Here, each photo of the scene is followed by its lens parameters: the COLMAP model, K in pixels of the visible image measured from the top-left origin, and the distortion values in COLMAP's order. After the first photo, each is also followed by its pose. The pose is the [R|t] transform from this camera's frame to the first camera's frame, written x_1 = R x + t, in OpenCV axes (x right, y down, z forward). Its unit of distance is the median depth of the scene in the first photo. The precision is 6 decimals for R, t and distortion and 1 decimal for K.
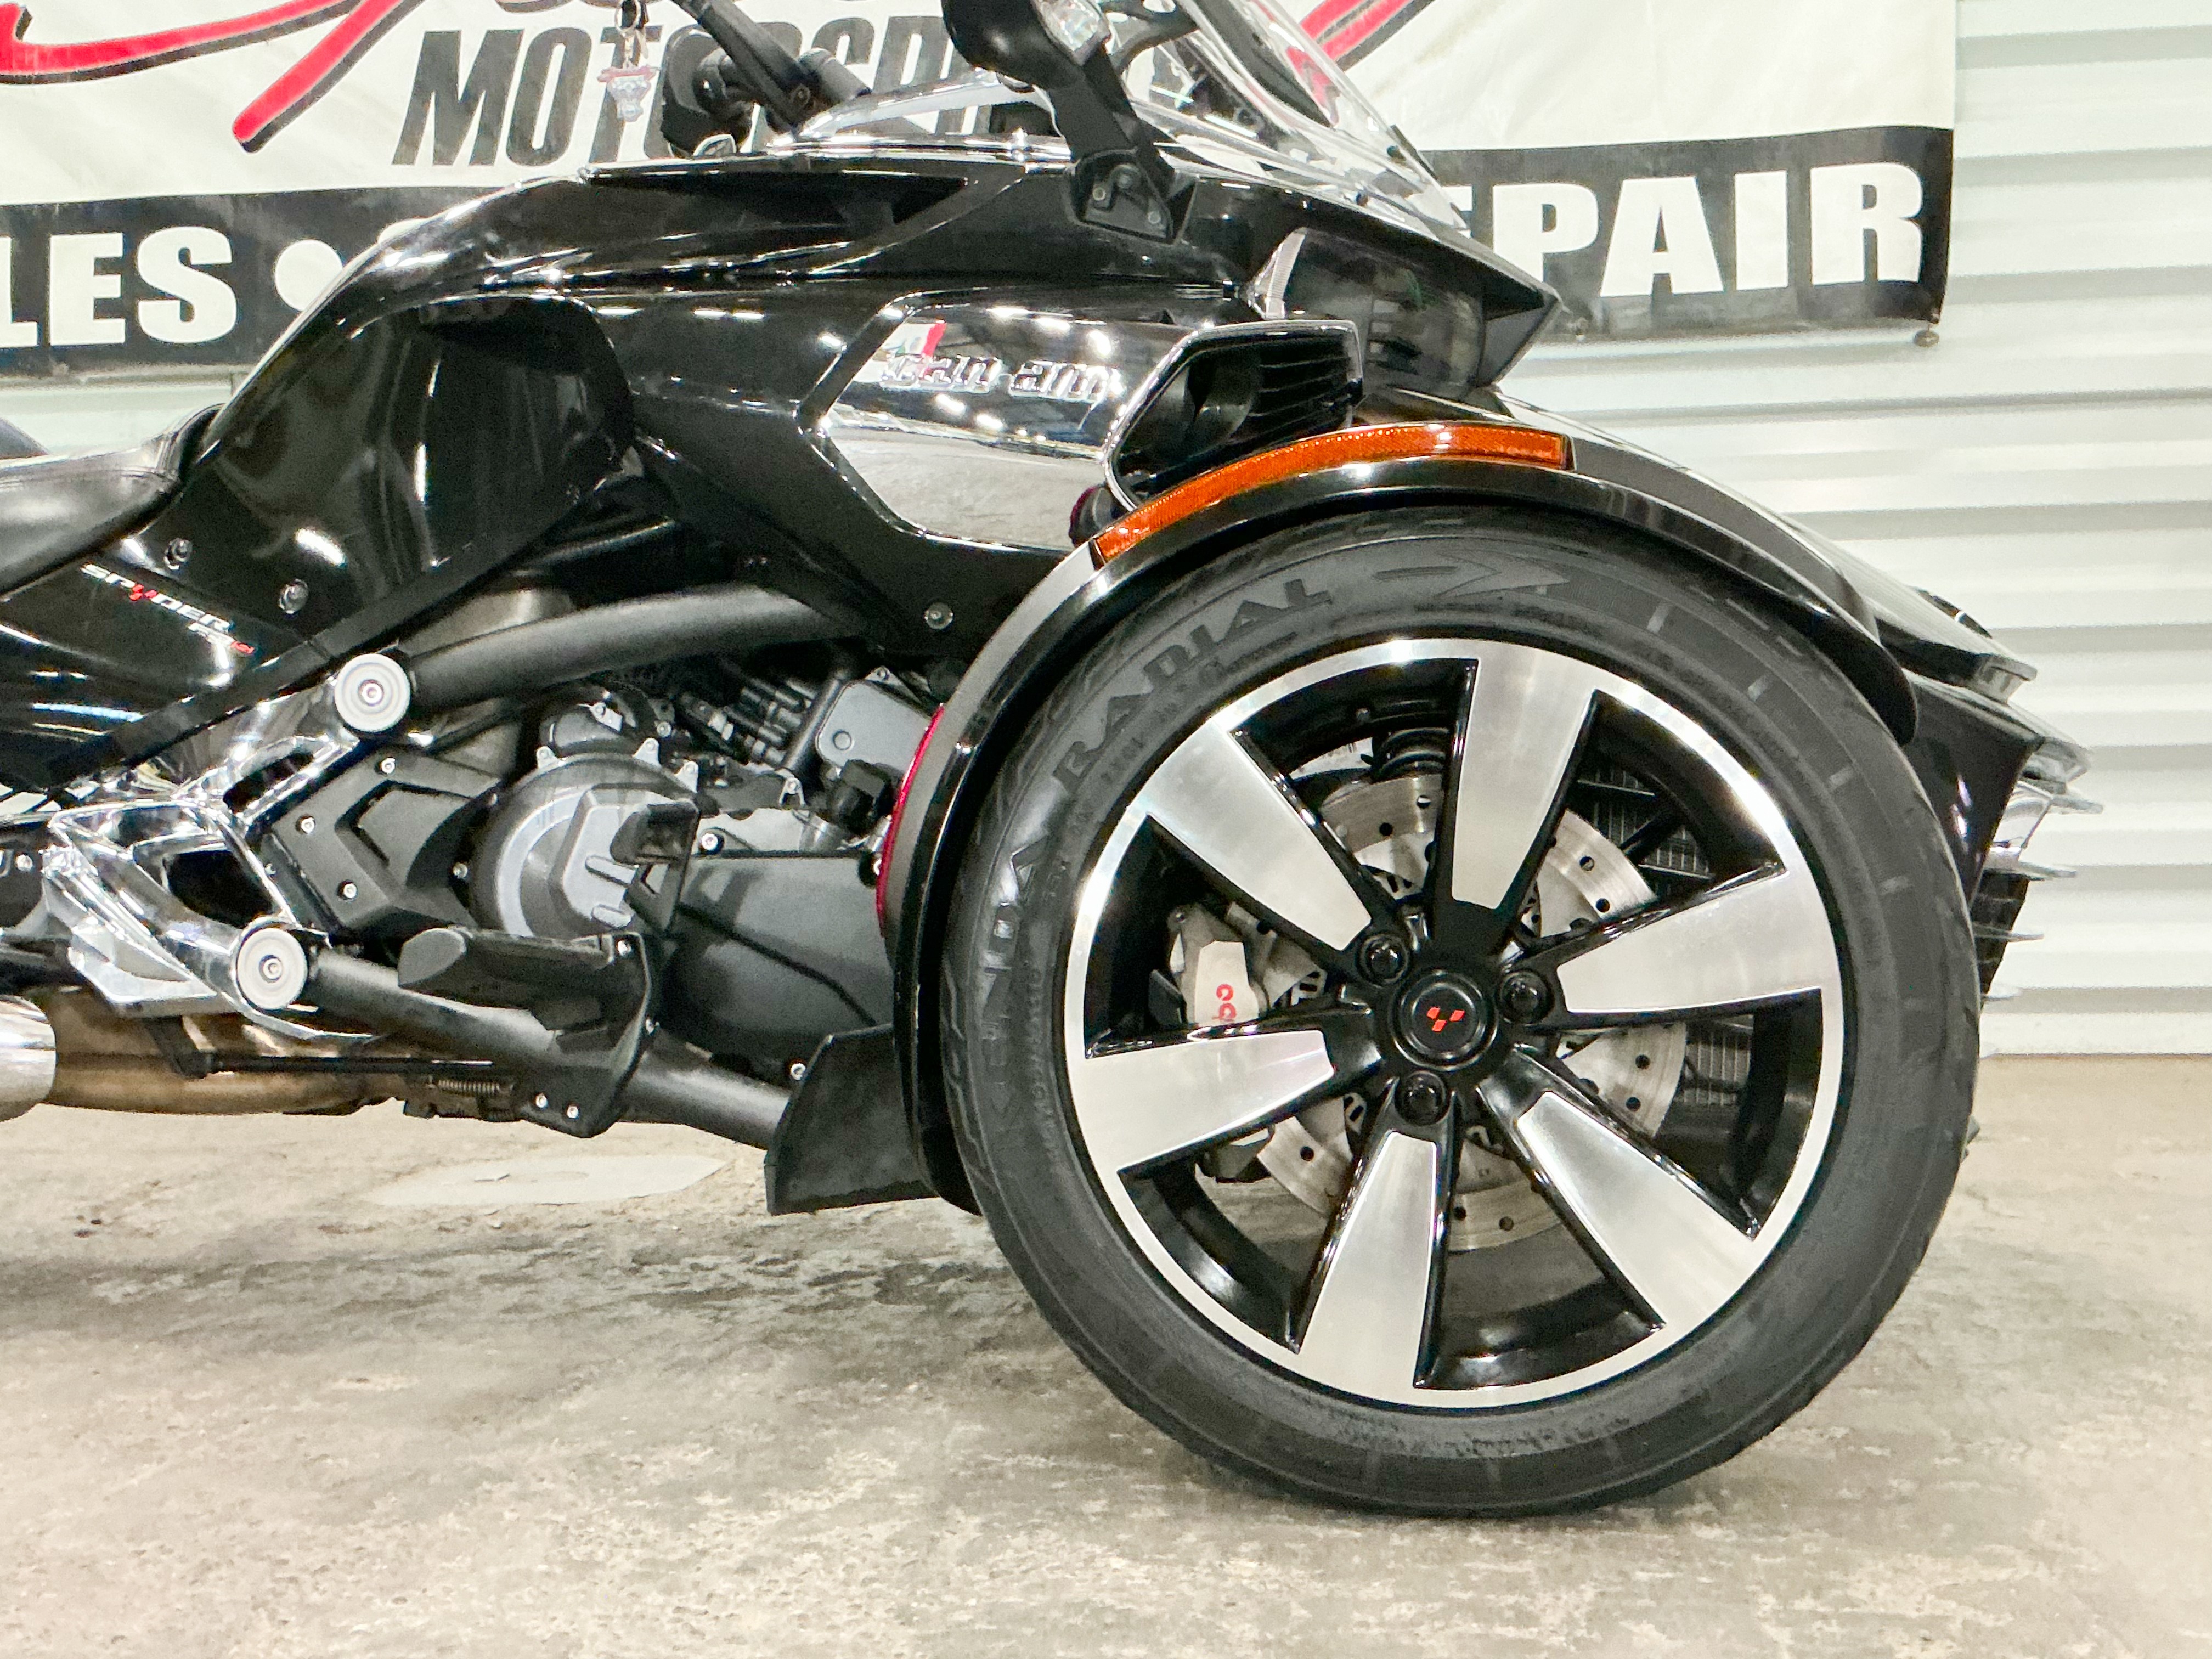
lens RADIAL K [[2495.2, 0, 1154.8], [0, 2495.2, 866.0], [0, 0, 1]] dist [0.051367, 0.000000]
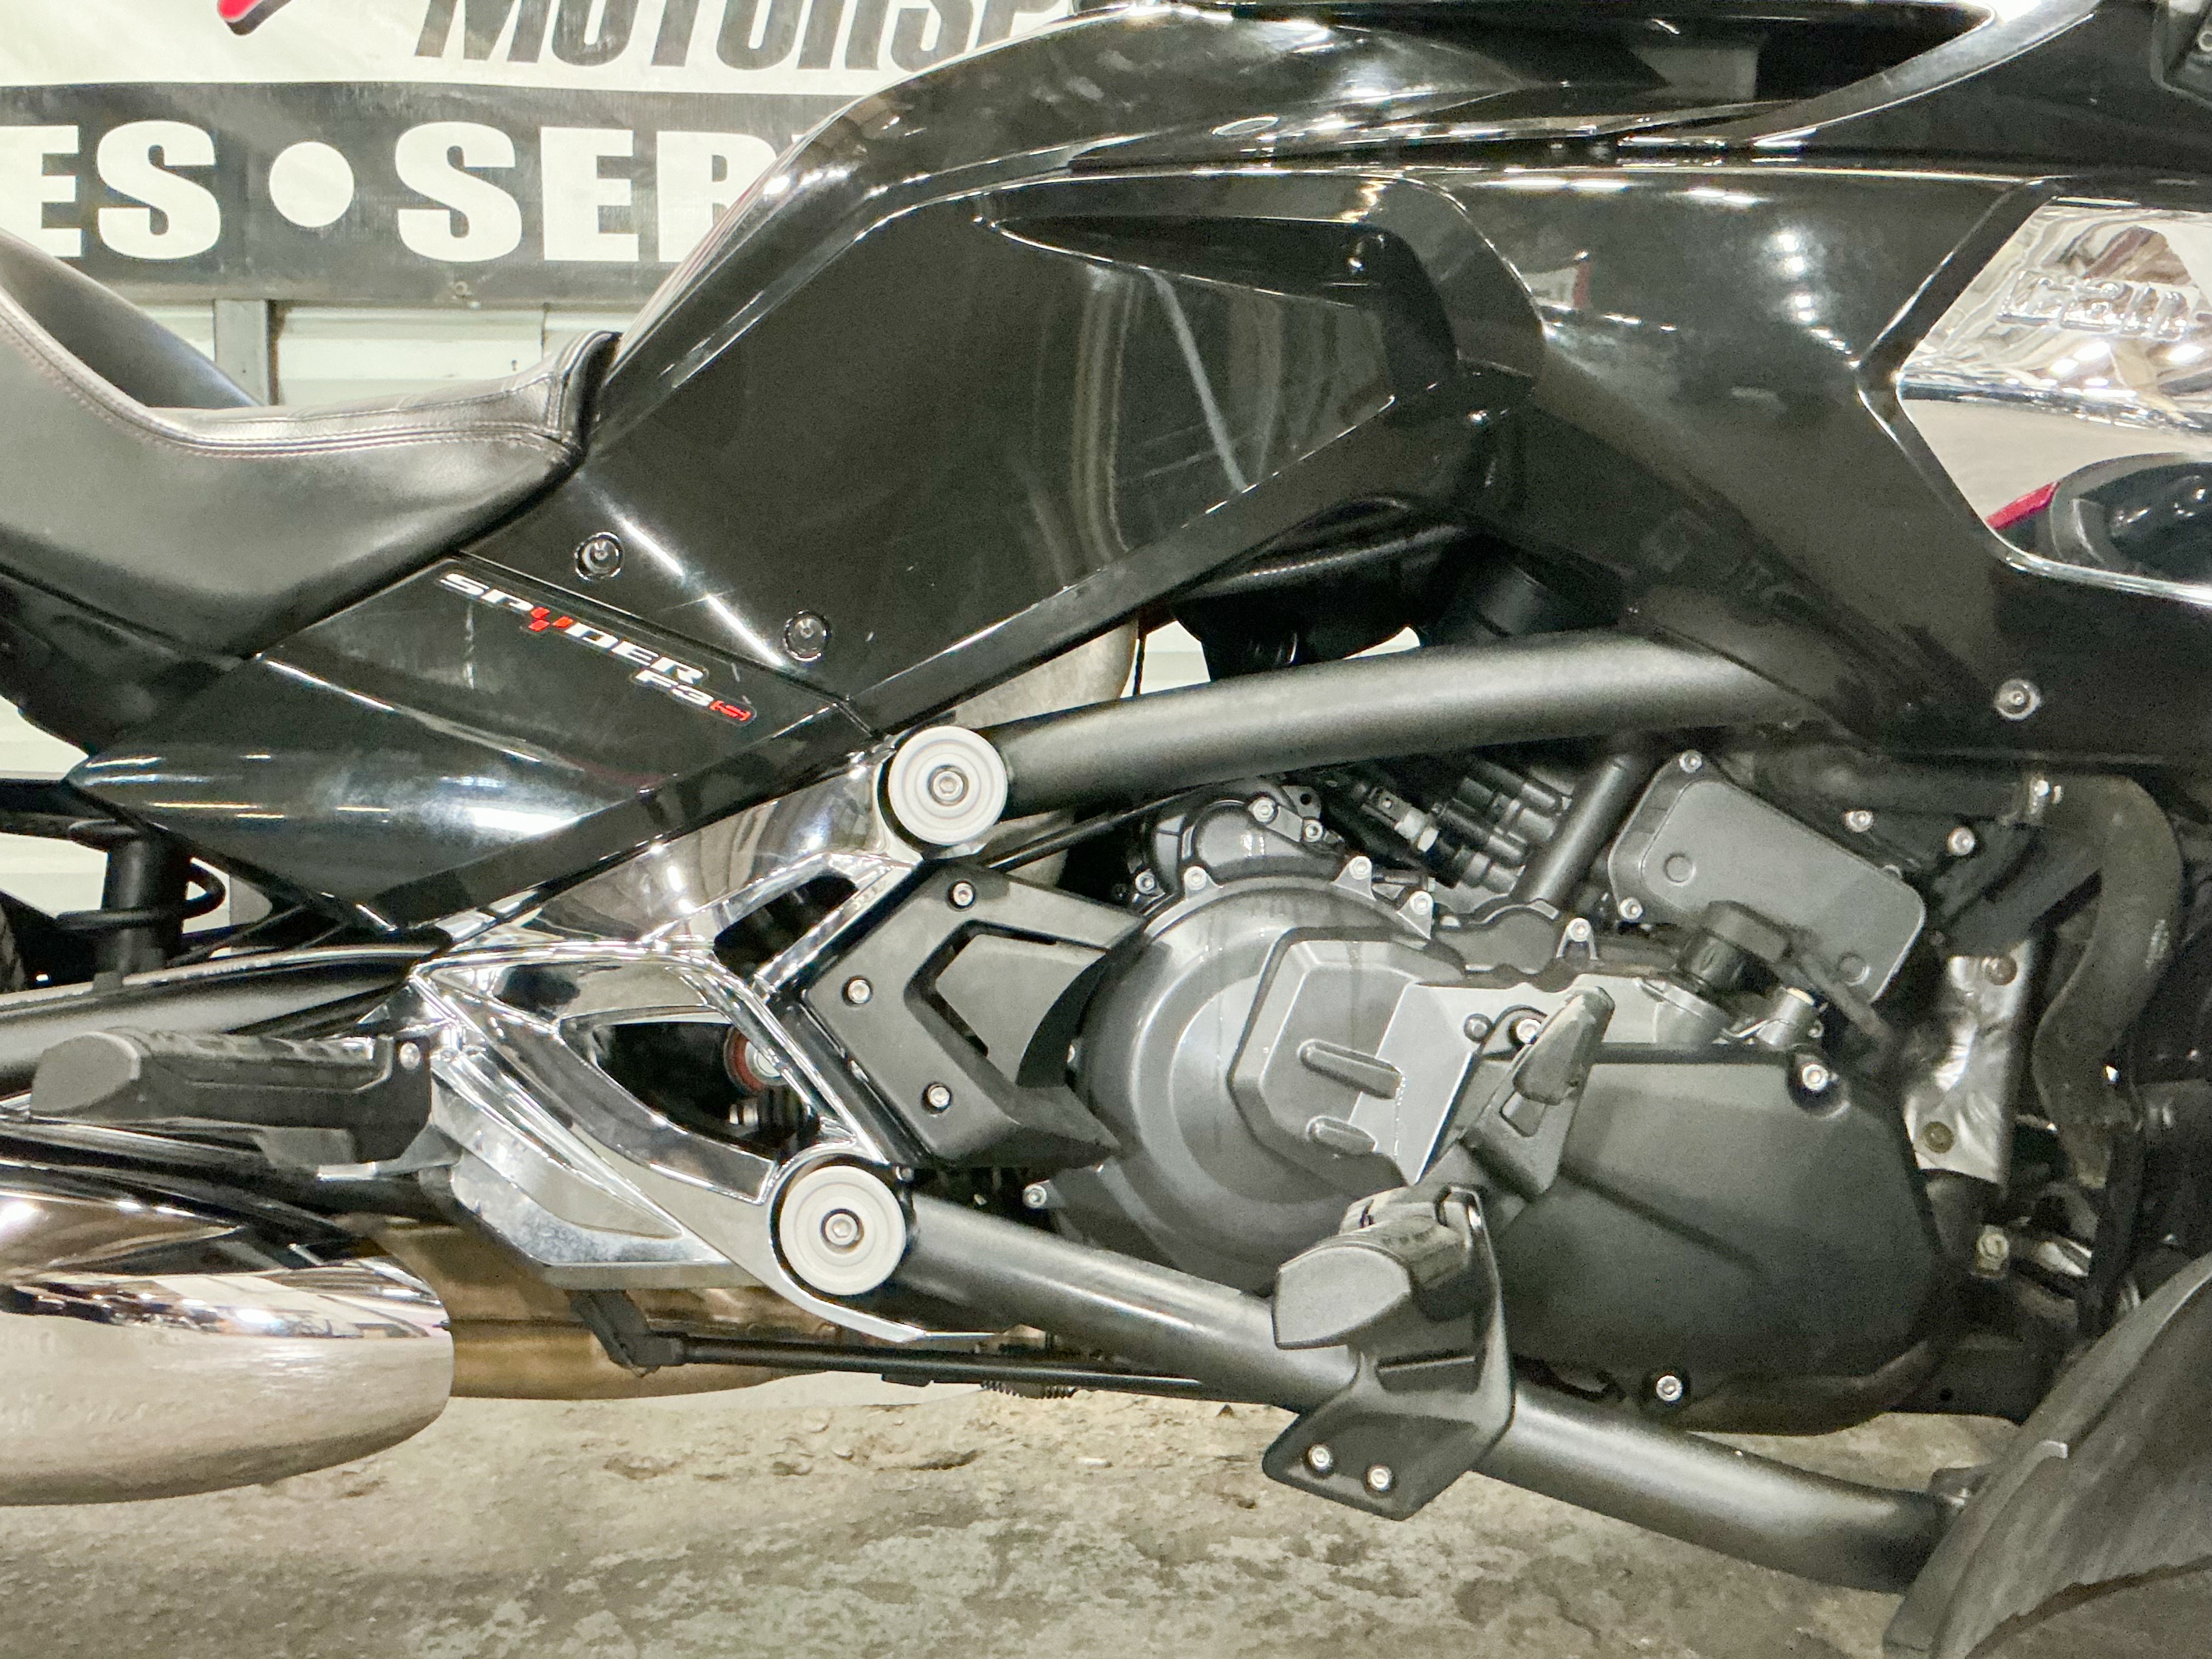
lens RADIAL K [[2308.5, 0, 1095.8], [0, 2308.5, 851.5], [0, 0, 1]] dist [0.031650, 0.000000]
pose [[0.993595, 0.006094, 0.112833, -0.169478], [-0.008836, 0.999677, 0.023813, -0.033039], [-0.112651, -0.024657, 0.993329, 0.199602]]
